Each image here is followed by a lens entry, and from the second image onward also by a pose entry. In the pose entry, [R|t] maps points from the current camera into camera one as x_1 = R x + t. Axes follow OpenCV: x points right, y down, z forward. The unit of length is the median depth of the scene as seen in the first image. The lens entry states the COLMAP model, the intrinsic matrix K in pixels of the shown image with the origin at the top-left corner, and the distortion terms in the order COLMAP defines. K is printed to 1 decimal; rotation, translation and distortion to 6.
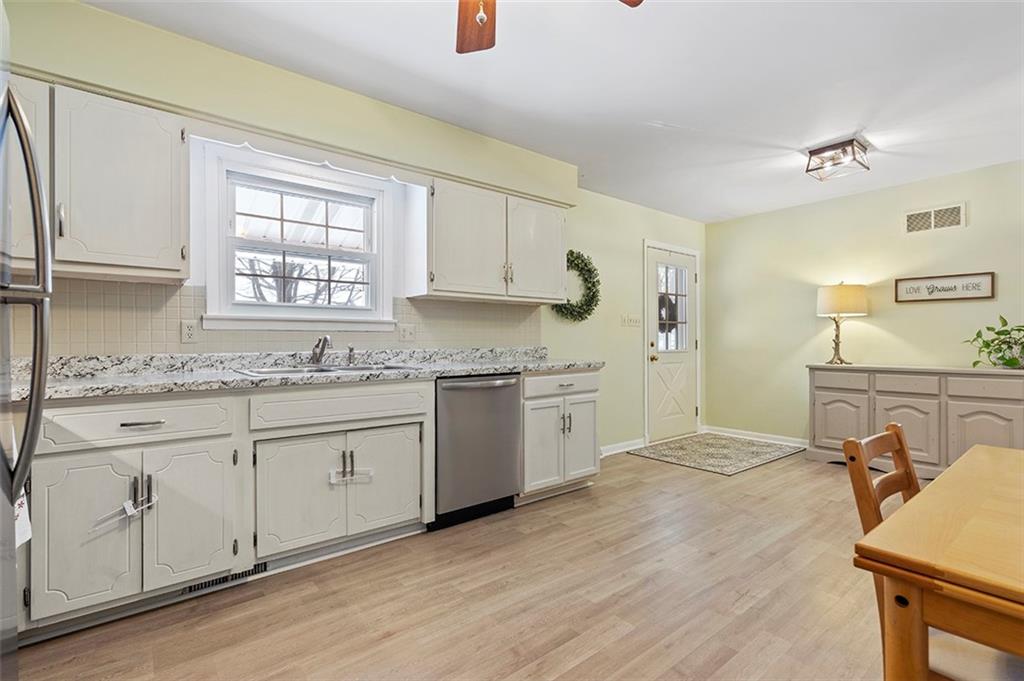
lens RADIAL K [[481.3, 0, 512.0], [0, 481.3, 340.5], [0, 0, 1]] dist [-0.002806, -0.000173]
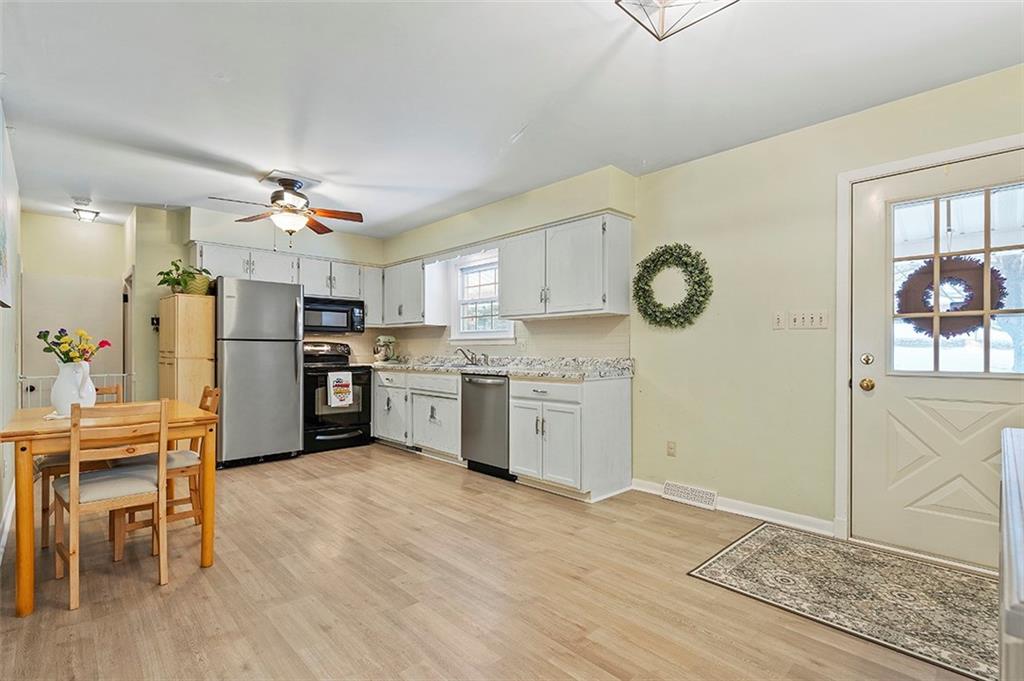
lens RADIAL K [[486.0, 0, 511.2], [0, 486.0, 348.8], [0, 0, 1]] dist [-0.001565, -0.000070]
pose [[0.074091, 0.001488, -0.997250, 1.300542], [0.000453, 0.999999, 0.001526, -0.008135], [0.997251, -0.000564, 0.074091, 0.904127]]
